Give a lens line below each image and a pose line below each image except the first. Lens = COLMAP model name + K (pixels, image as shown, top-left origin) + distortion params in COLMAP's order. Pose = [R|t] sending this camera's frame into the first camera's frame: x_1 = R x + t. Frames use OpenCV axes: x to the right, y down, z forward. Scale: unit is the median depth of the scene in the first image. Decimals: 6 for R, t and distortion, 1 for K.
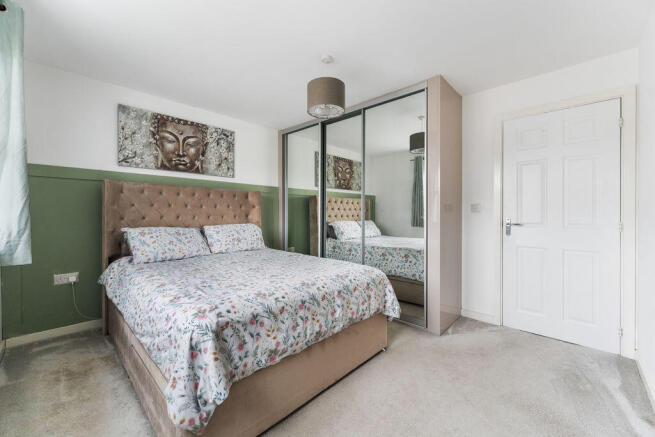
lens RADIAL K [[264.3, 0, 321.6], [0, 264.3, 212.6], [0, 0, 1]] dist [0.003956, -0.001382]
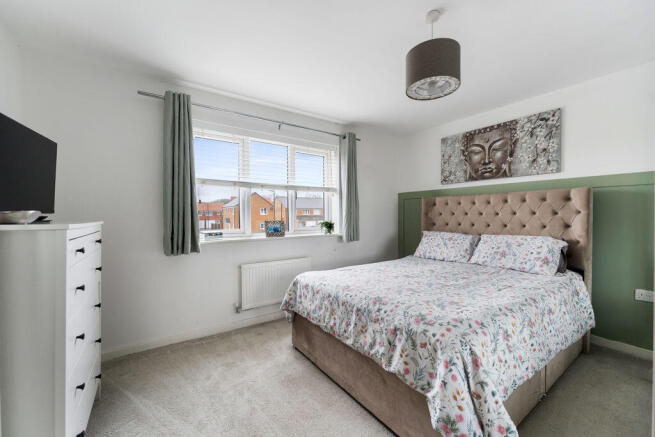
lens RADIAL K [[264.3, 0, 336.9], [0, 264.3, 218.3], [0, 0, 1]] dist [0.003956, -0.001382]
pose [[-0.160371, 0.006386, -0.987036, 0.557180], [0.003546, 0.999976, 0.005894, -0.014749], [0.987050, -0.002555, -0.160390, 0.600068]]
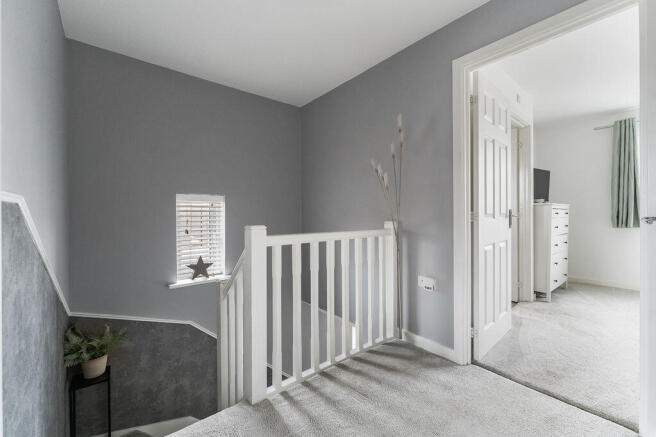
lens RADIAL K [[283.1, 0, 329.5], [0, 283.1, 223.5], [0, 0, 1]] dist [0.003255, -0.000332]
pose [[-0.997500, -0.004556, -0.070524, 1.232822], [-0.004601, 0.999989, 0.000473, 0.085801], [0.070522, 0.000797, -0.997510, 1.164344]]
